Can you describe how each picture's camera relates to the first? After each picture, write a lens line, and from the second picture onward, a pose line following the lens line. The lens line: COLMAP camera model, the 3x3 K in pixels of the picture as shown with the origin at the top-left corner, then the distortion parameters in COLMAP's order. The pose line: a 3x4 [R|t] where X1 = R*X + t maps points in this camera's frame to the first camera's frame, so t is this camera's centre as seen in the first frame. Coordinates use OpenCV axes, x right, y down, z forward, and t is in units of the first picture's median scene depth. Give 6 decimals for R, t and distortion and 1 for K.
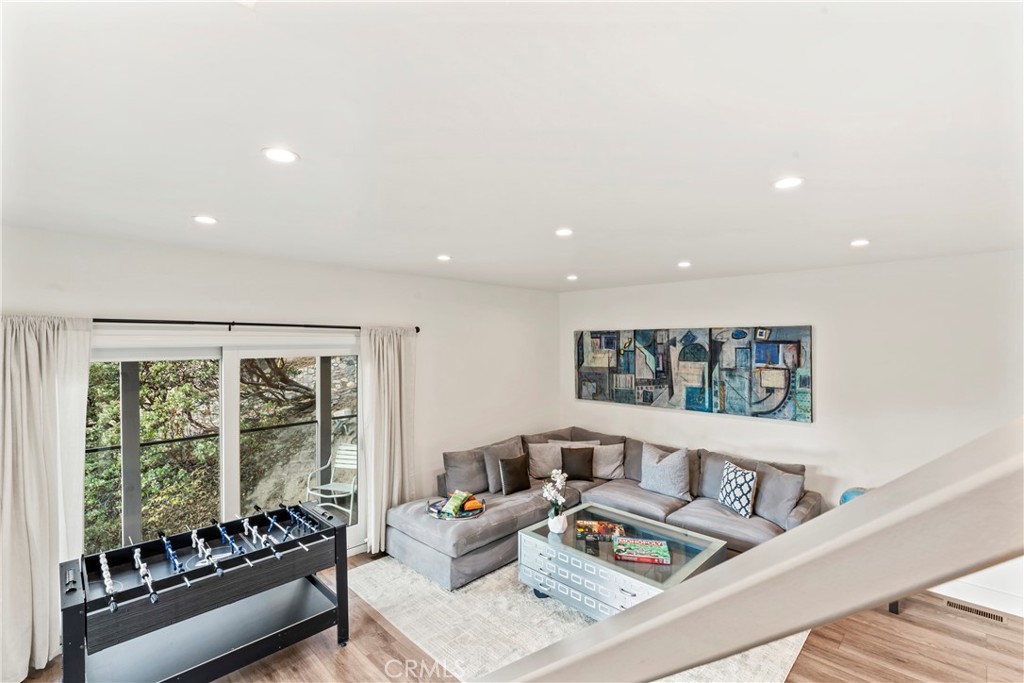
lens RADIAL K [[460.5, 0, 513.9], [0, 460.5, 344.0], [0, 0, 1]] dist [-0.003569, 0.001266]
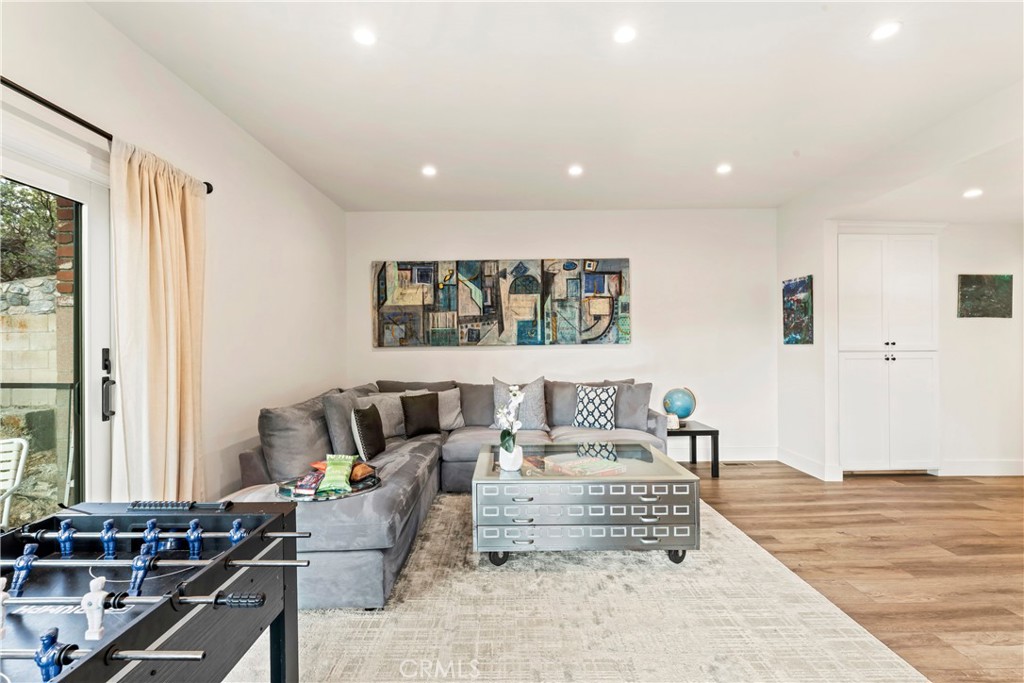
lens RADIAL K [[460.5, 0, 513.9], [0, 460.5, 344.0], [0, 0, 1]] dist [-0.003569, 0.001266]
pose [[0.712007, -0.007061, 0.702137, -0.306410], [0.014348, 0.999887, -0.004494, 0.147065], [-0.702026, 0.013274, 0.712028, 0.329104]]
